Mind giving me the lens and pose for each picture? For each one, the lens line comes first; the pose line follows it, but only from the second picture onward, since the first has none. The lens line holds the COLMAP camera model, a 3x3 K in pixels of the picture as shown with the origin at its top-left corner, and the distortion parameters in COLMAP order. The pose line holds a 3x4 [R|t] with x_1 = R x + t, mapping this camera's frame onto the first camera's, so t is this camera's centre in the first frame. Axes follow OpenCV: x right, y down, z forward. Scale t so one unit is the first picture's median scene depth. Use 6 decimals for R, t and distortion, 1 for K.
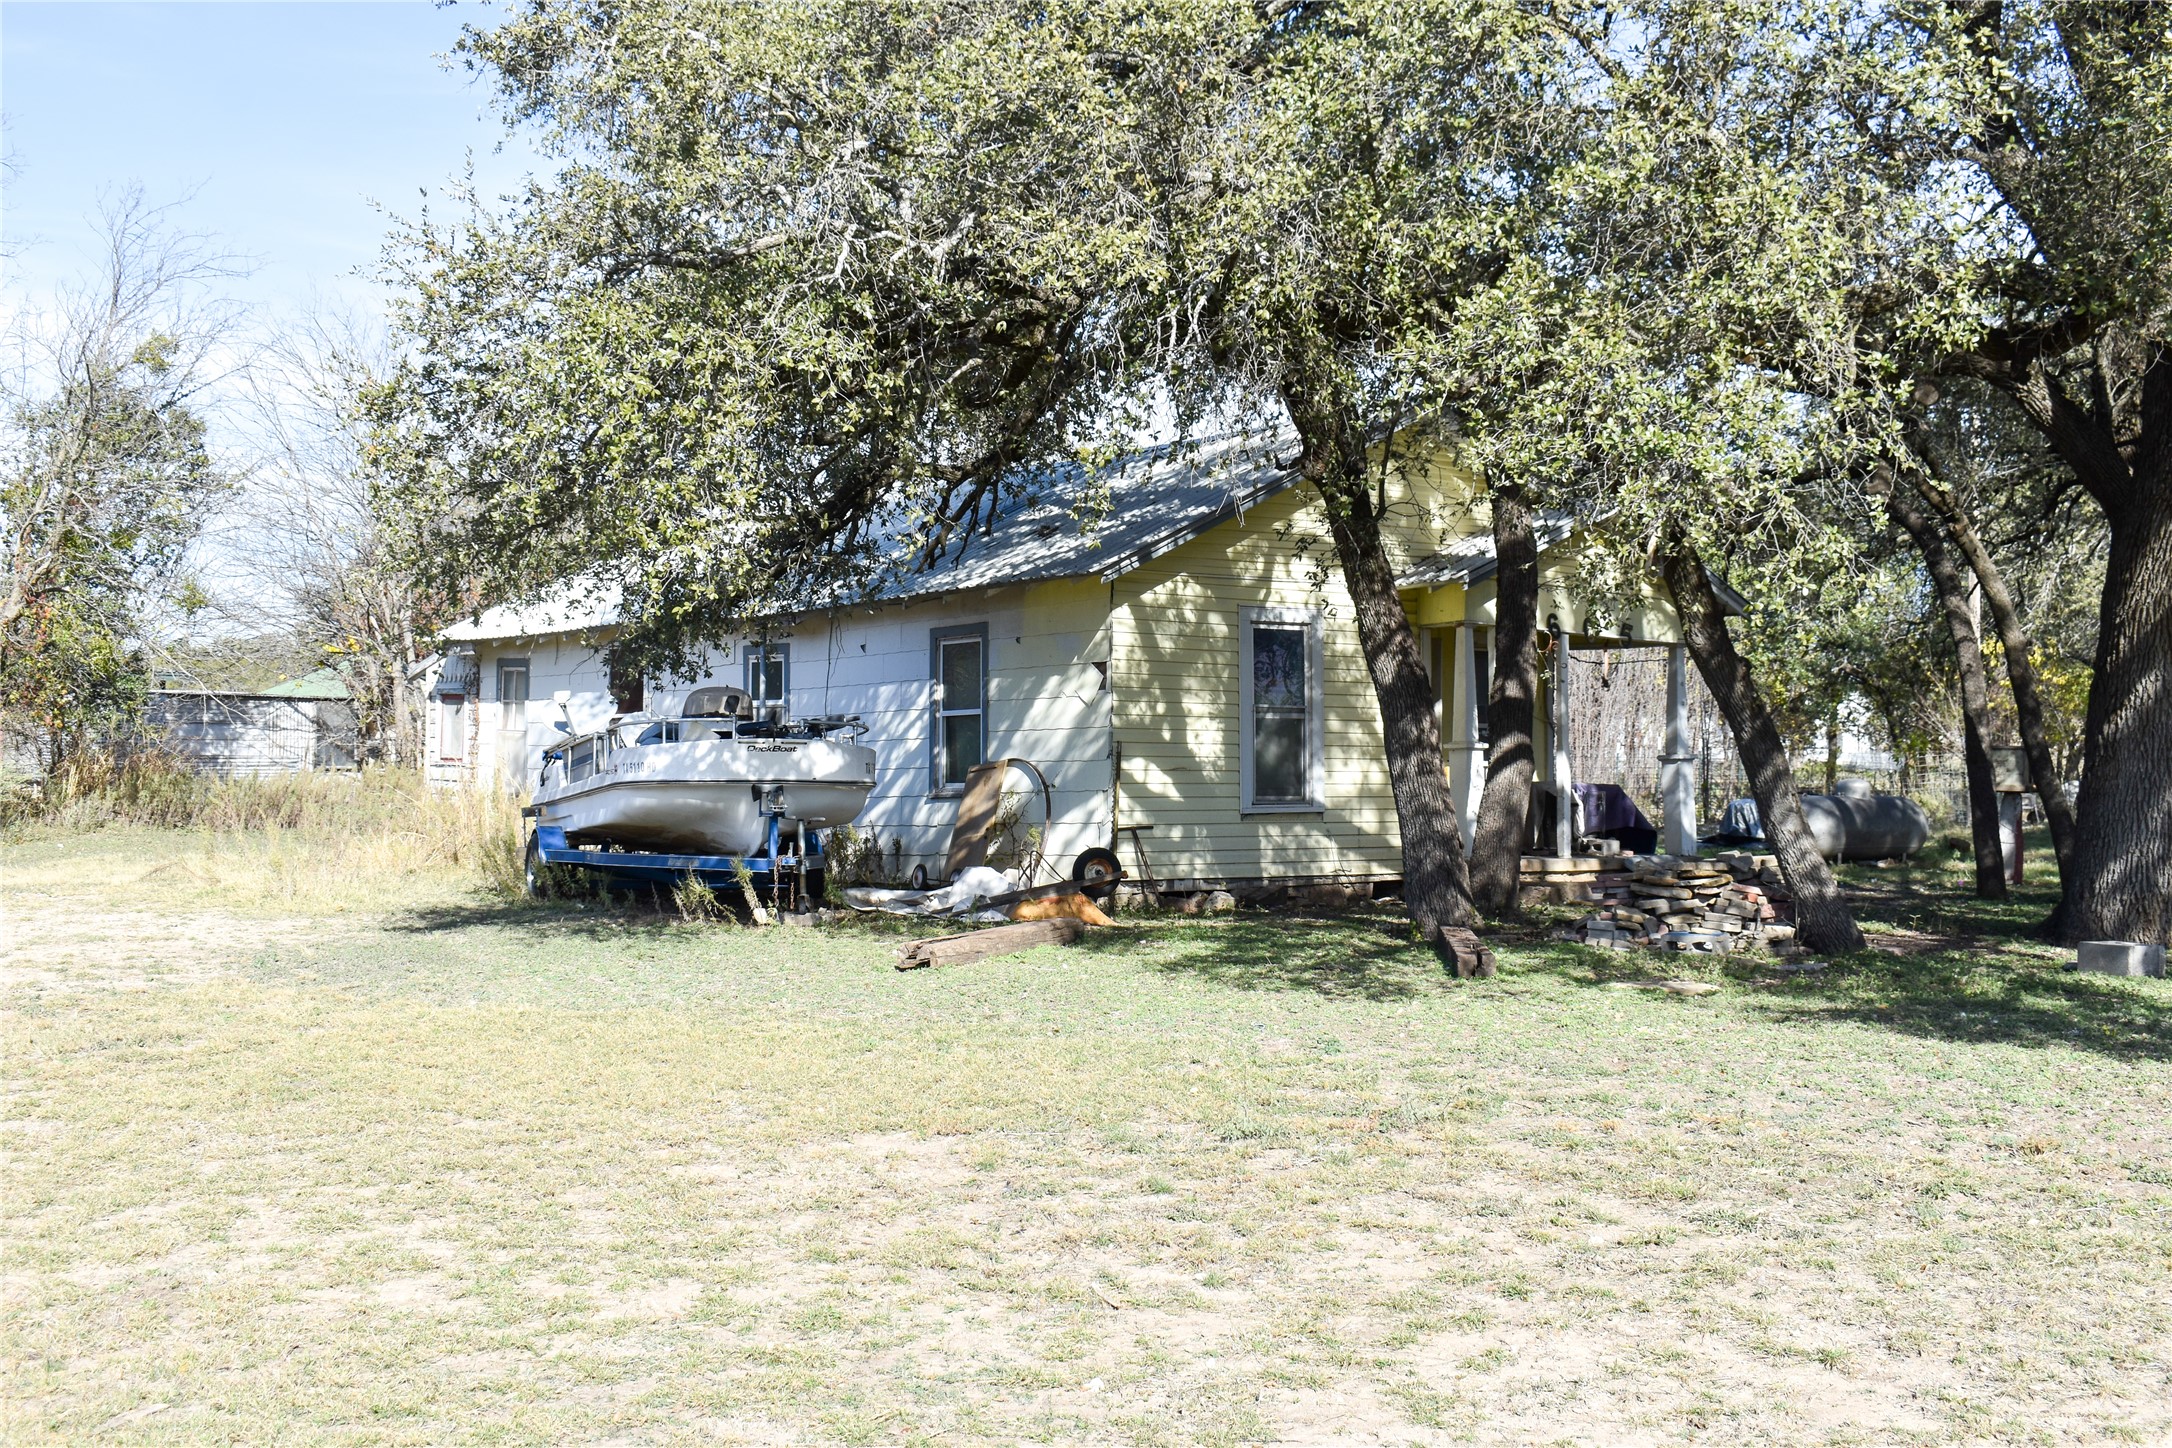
lens RADIAL K [[2547.8, 0, 1084.1], [0, 2547.8, 722.8], [0, 0, 1]] dist [-0.033285, 0.000000]
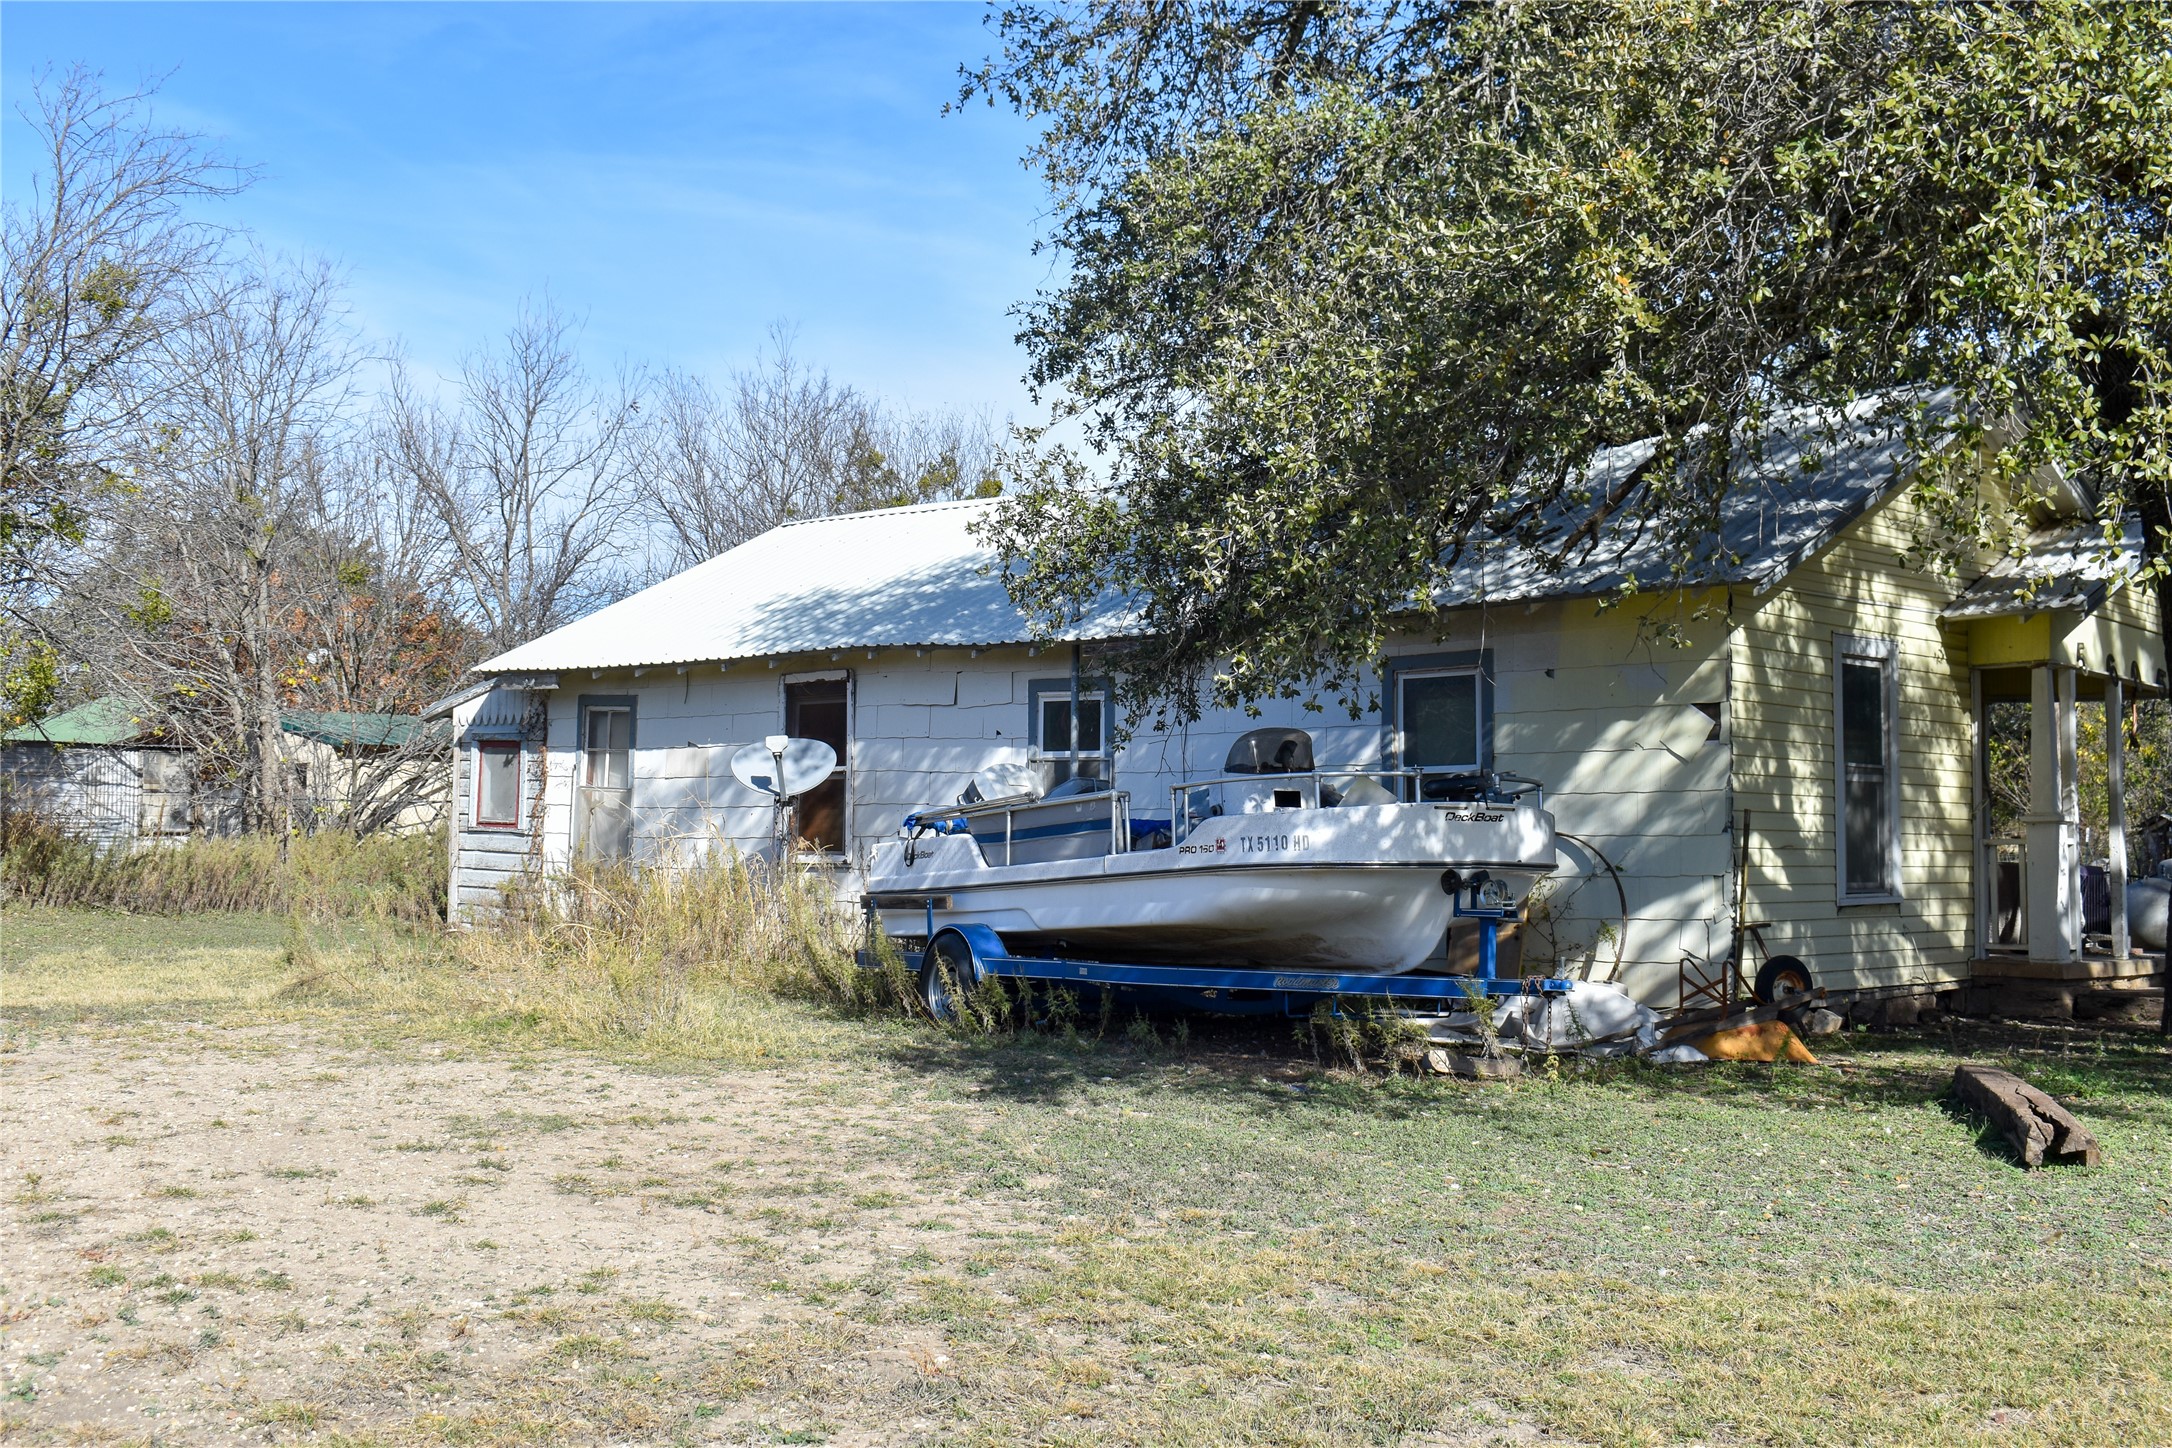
lens RADIAL K [[2547.8, 0, 1088.0], [0, 2547.8, 724.3], [0, 0, 1]] dist [-0.033285, 0.000000]
pose [[0.985362, 0.014413, 0.169863, -0.292699], [-0.010068, 0.999600, -0.026413, 0.003652], [-0.170176, 0.024316, 0.985114, 0.292107]]
